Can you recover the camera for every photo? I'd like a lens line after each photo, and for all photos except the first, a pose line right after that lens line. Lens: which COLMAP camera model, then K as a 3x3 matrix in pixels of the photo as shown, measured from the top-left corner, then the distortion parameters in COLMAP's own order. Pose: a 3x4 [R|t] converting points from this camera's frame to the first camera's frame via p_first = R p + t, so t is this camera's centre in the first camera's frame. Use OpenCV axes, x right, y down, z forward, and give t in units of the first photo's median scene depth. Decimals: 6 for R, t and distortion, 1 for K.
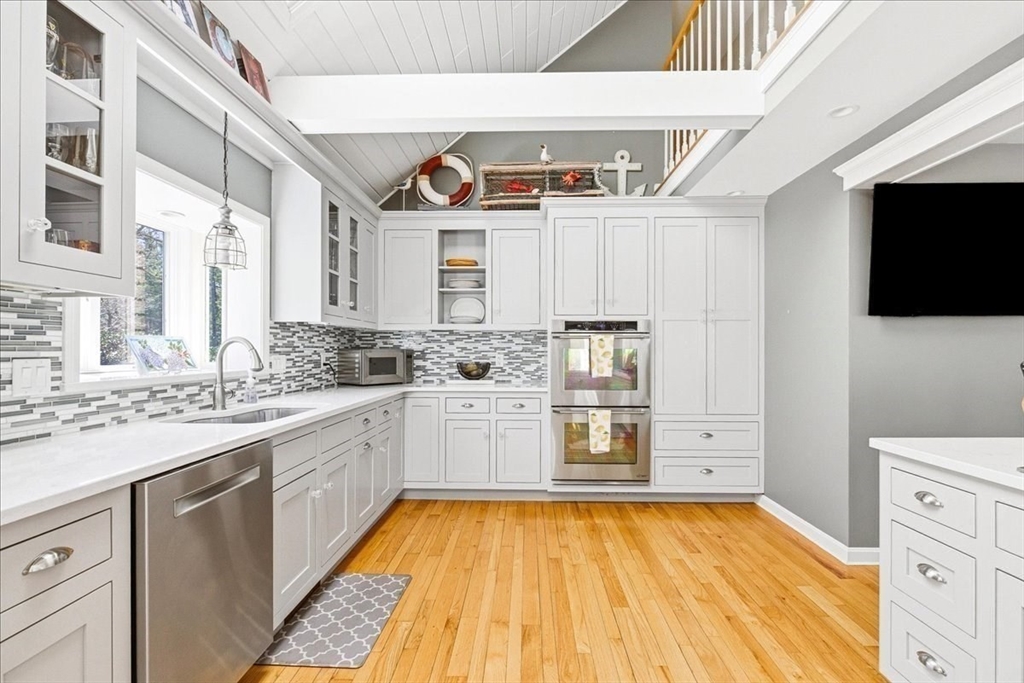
lens RADIAL K [[470.4, 0, 520.7], [0, 470.4, 350.1], [0, 0, 1]] dist [-0.002055, -0.000129]
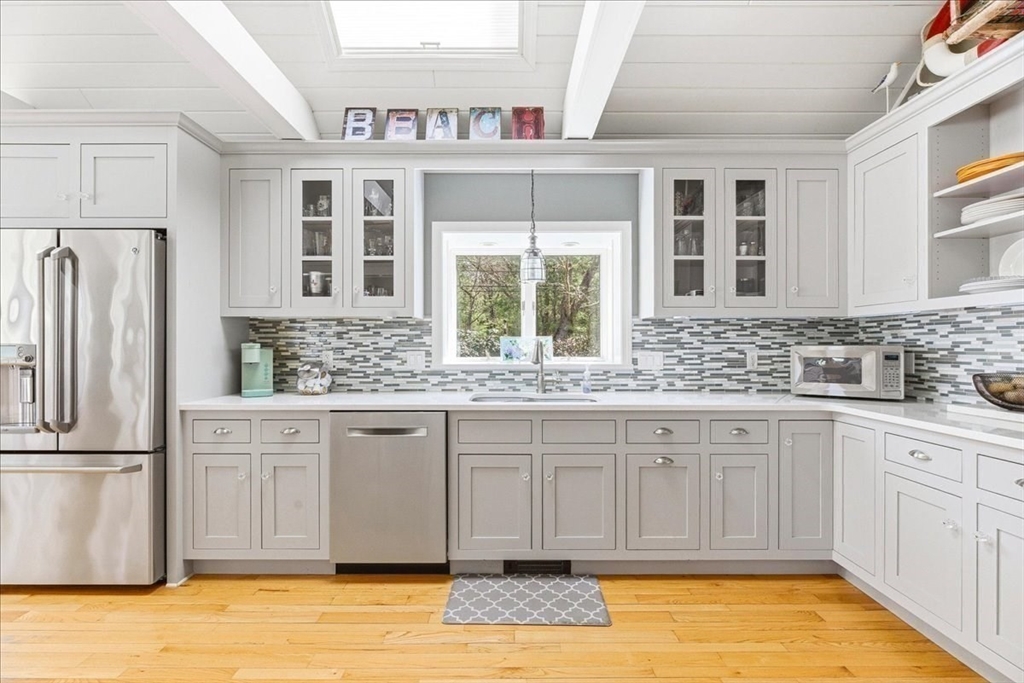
lens RADIAL K [[470.4, 0, 518.6], [0, 470.4, 343.7], [0, 0, 1]] dist [-0.002055, -0.000129]
pose [[0.025722, -0.004767, -0.999658, 0.413025], [-0.000748, 0.999988, -0.004788, -0.000968], [0.999669, 0.000871, 0.025718, 0.584894]]
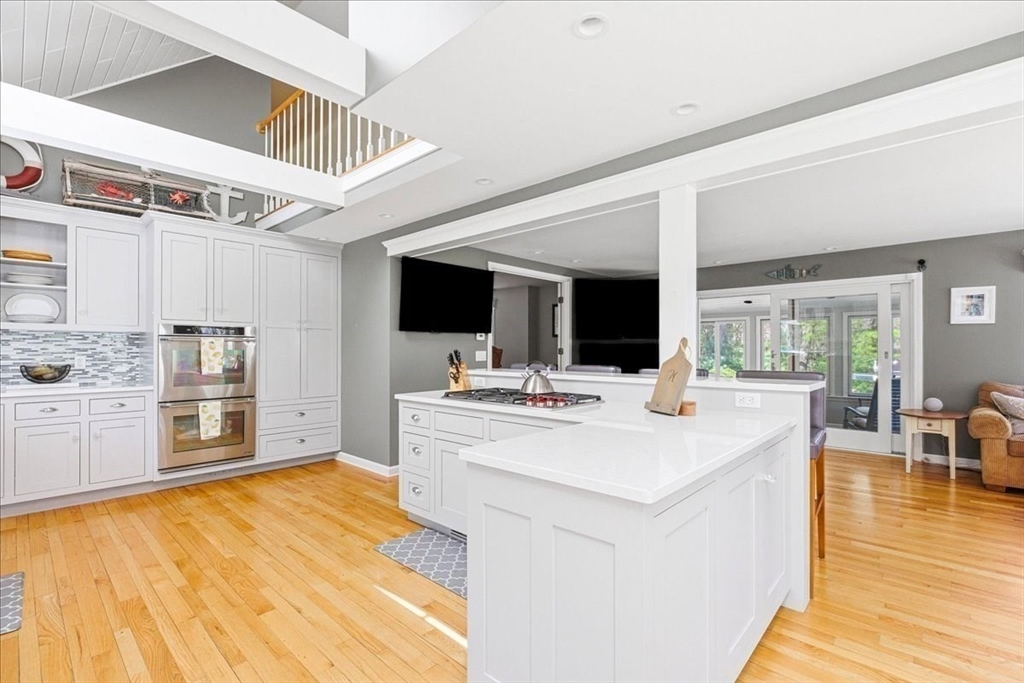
lens RADIAL K [[470.4, 0, 514.0], [0, 470.4, 344.0], [0, 0, 1]] dist [-0.002055, -0.000129]
pose [[0.662014, 0.007044, 0.749459, -0.213233], [0.002203, 0.999933, -0.011344, -0.002788], [-0.749488, 0.009161, 0.661954, -0.354065]]
